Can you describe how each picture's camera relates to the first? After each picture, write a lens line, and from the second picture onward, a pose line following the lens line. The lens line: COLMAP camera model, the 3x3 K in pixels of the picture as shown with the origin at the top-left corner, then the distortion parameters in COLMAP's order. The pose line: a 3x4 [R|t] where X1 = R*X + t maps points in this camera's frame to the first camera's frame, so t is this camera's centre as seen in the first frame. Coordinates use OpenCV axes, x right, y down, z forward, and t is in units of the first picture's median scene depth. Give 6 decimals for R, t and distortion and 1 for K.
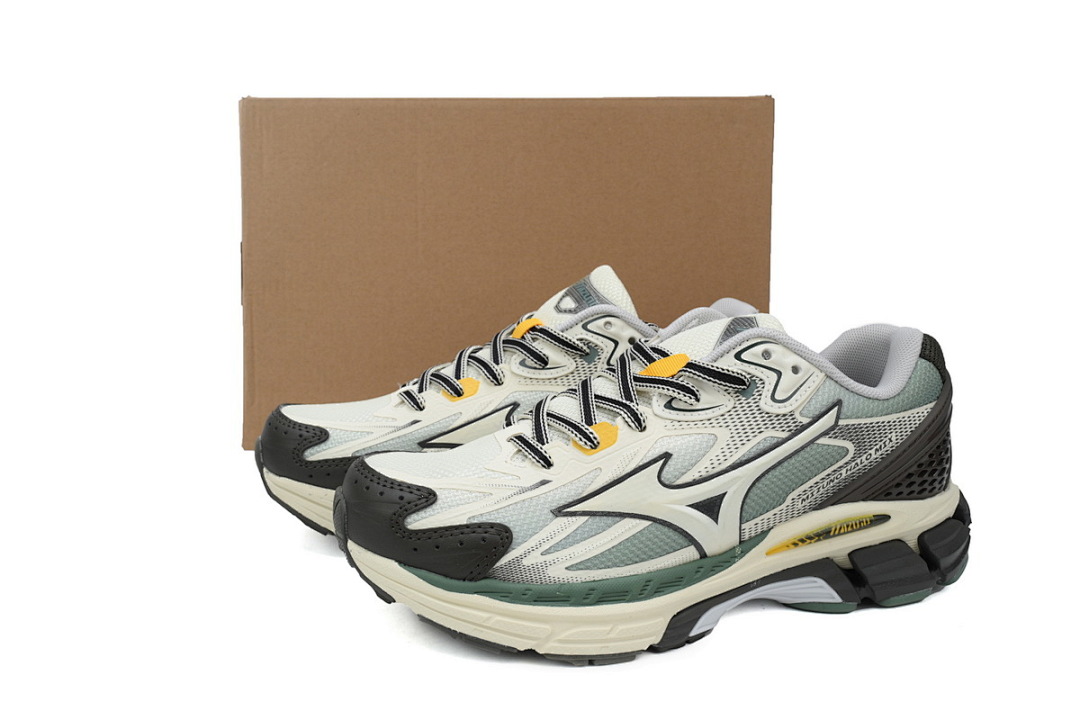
lens RADIAL K [[907.0, 0, 540.0], [0, 907.0, 360.0], [0, 0, 1]] dist [0.042181, -0.001965]
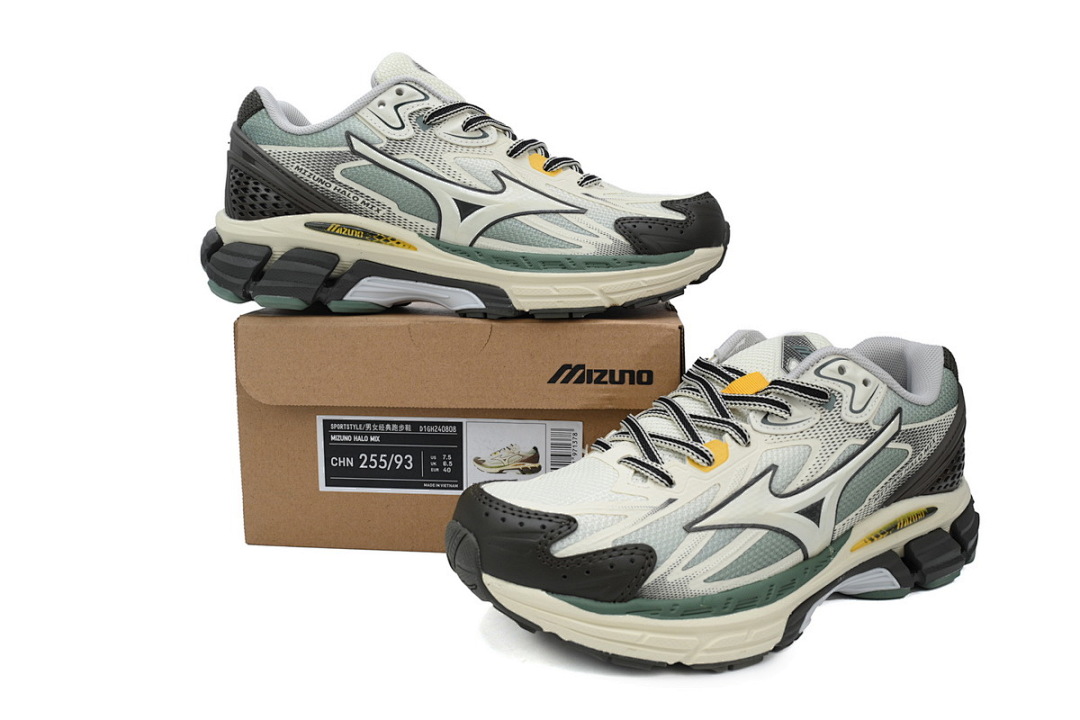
lens RADIAL K [[907.0, 0, 540.0], [0, 907.0, 360.0], [0, 0, 1]] dist [0.042181, -0.001965]
pose [[0.966225, -0.036438, 0.255113, -0.392438], [0.040001, 0.999161, -0.008794, -0.023502], [-0.254578, 0.018702, 0.966871, 0.023244]]
